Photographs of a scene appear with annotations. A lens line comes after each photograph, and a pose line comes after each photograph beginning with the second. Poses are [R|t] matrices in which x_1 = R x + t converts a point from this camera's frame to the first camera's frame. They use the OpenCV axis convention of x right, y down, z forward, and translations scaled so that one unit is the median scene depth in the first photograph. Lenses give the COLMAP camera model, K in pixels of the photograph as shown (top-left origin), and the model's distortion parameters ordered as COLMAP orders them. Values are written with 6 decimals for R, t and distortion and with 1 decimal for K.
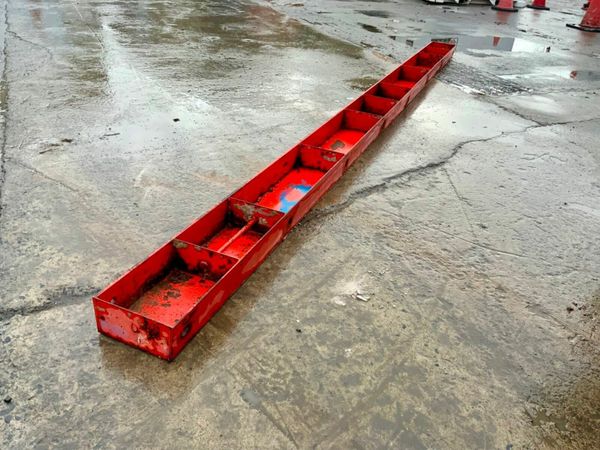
lens RADIAL K [[511.4, 0, 300.0], [0, 511.4, 225.0], [0, 0, 1]] dist [0.083242, -0.177124]
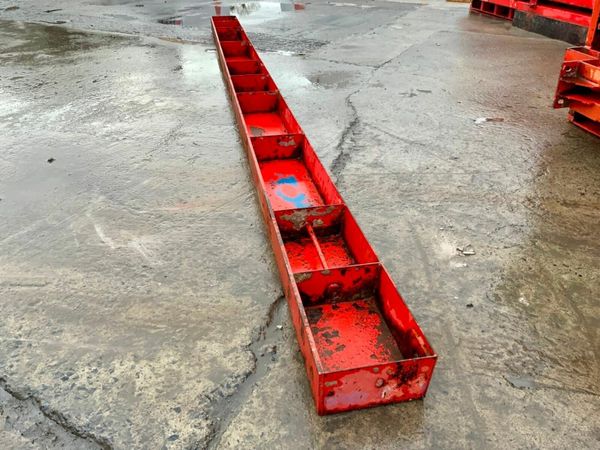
lens RADIAL K [[511.4, 0, 300.0], [0, 511.4, 225.0], [0, 0, 1]] dist [0.083242, -0.177124]
pose [[0.810151, -0.359095, 0.463363, -0.538574], [0.346298, 0.930928, 0.115976, -0.123727], [-0.473004, 0.066504, 0.878547, 0.263977]]
